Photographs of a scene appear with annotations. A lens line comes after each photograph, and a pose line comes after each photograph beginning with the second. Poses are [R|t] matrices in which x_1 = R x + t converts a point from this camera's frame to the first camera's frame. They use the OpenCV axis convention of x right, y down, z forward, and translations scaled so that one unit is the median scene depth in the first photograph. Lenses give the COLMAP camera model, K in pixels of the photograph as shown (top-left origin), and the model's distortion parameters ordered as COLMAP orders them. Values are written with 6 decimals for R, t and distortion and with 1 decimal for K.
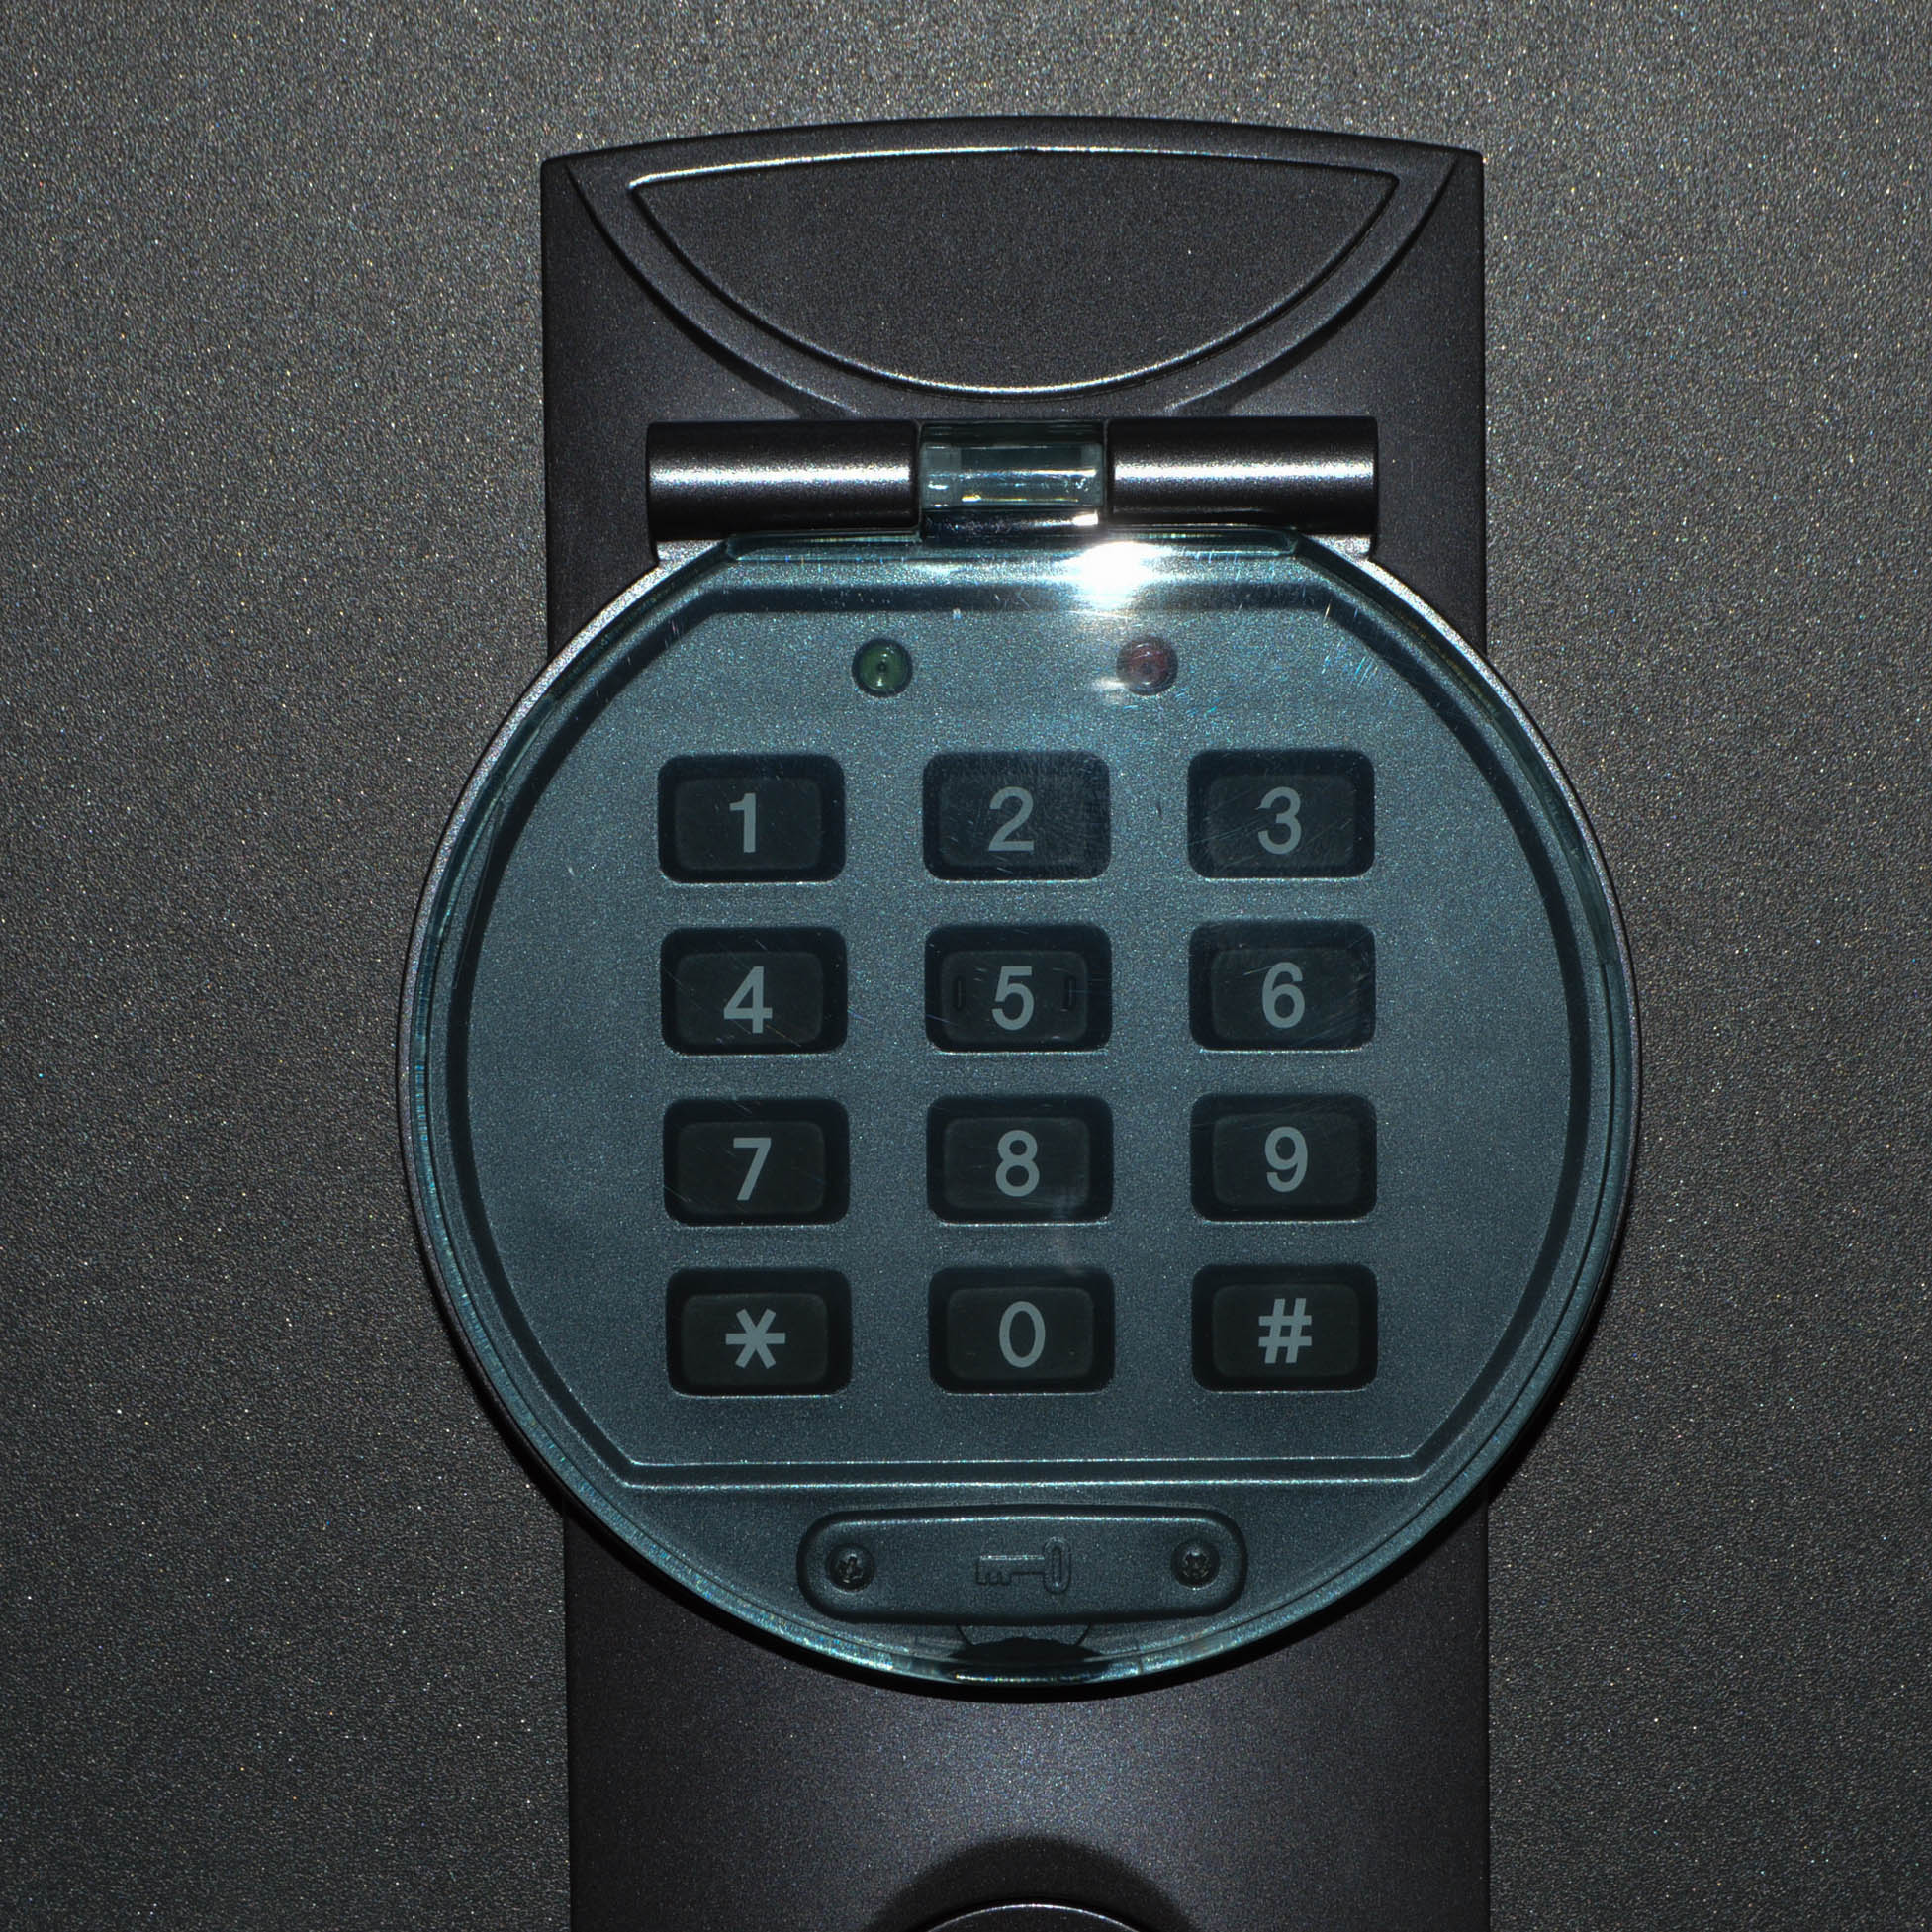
lens RADIAL K [[6557.2, 0, 967.2], [0, 6557.2, 965.7], [0, 0, 1]] dist [-0.051275, 0.000000]
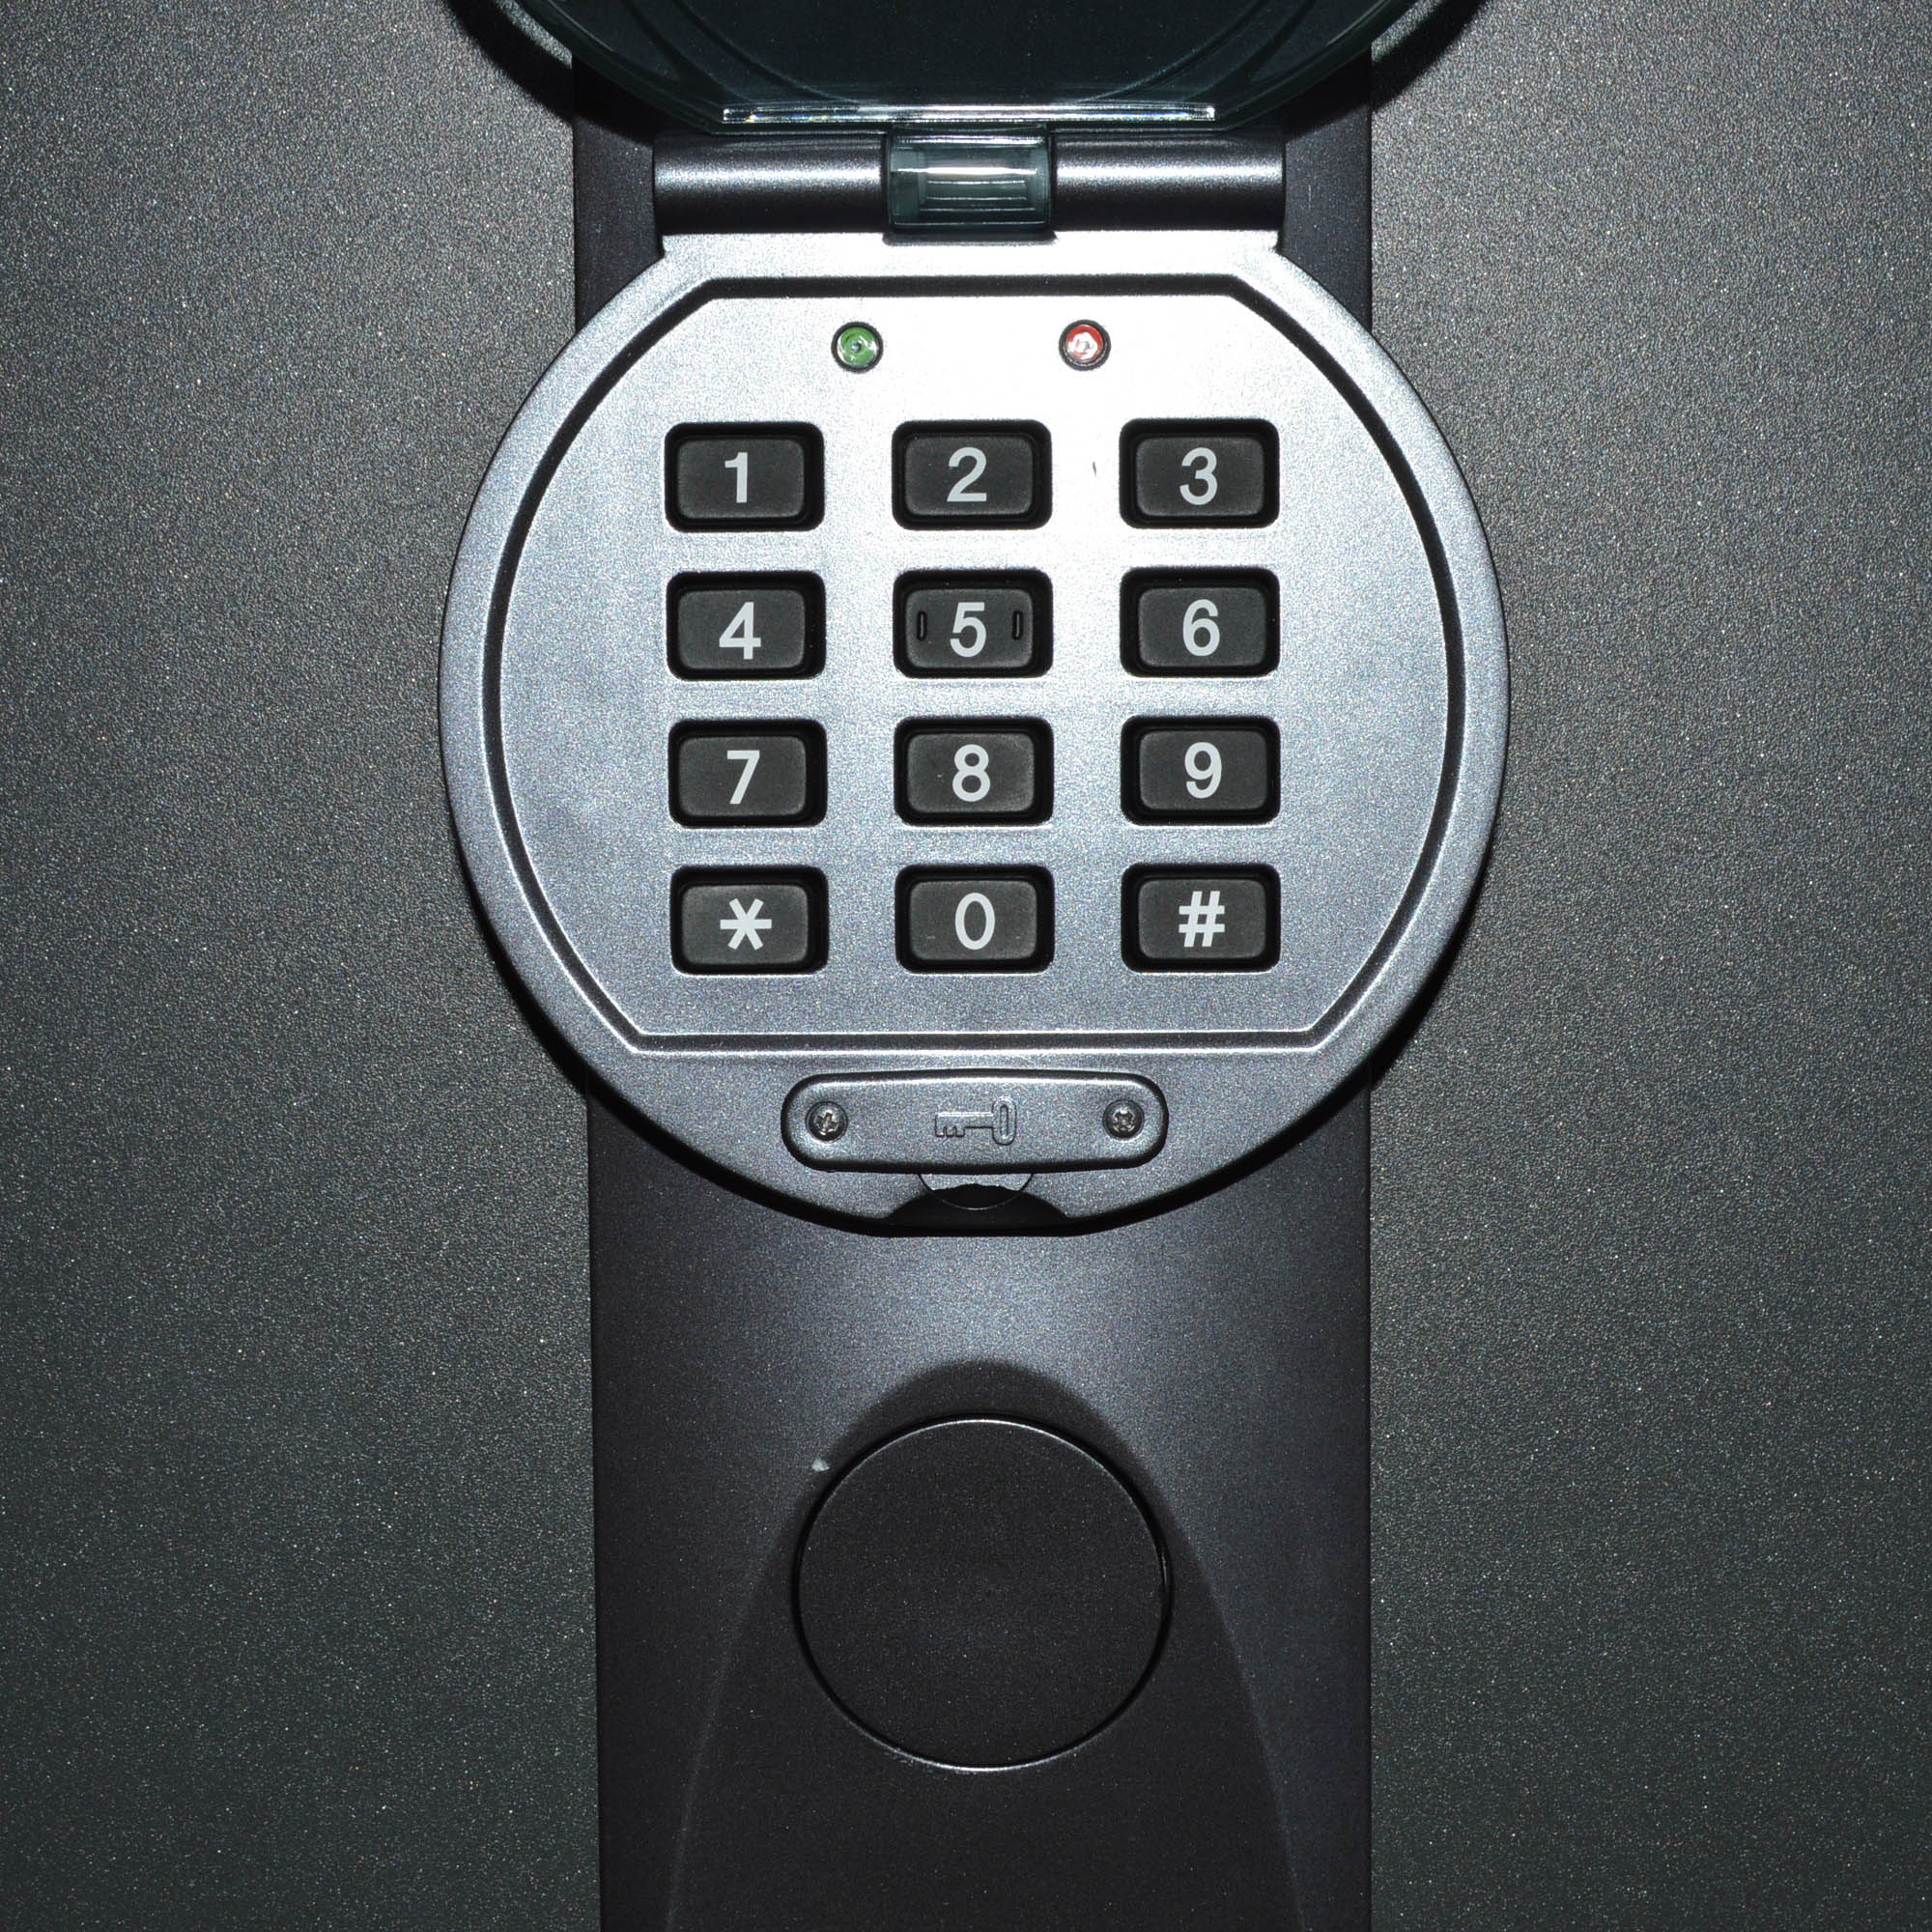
lens RADIAL K [[3709.3, 0, 909.0], [0, 3709.3, 984.5], [0, 0, 1]] dist [-0.096561, 0.000000]
pose [[0.999869, 0.004100, -0.015672, 0.007009], [-0.004301, 0.999909, -0.012795, 0.075848], [0.015618, 0.012861, 0.999795, 0.342459]]
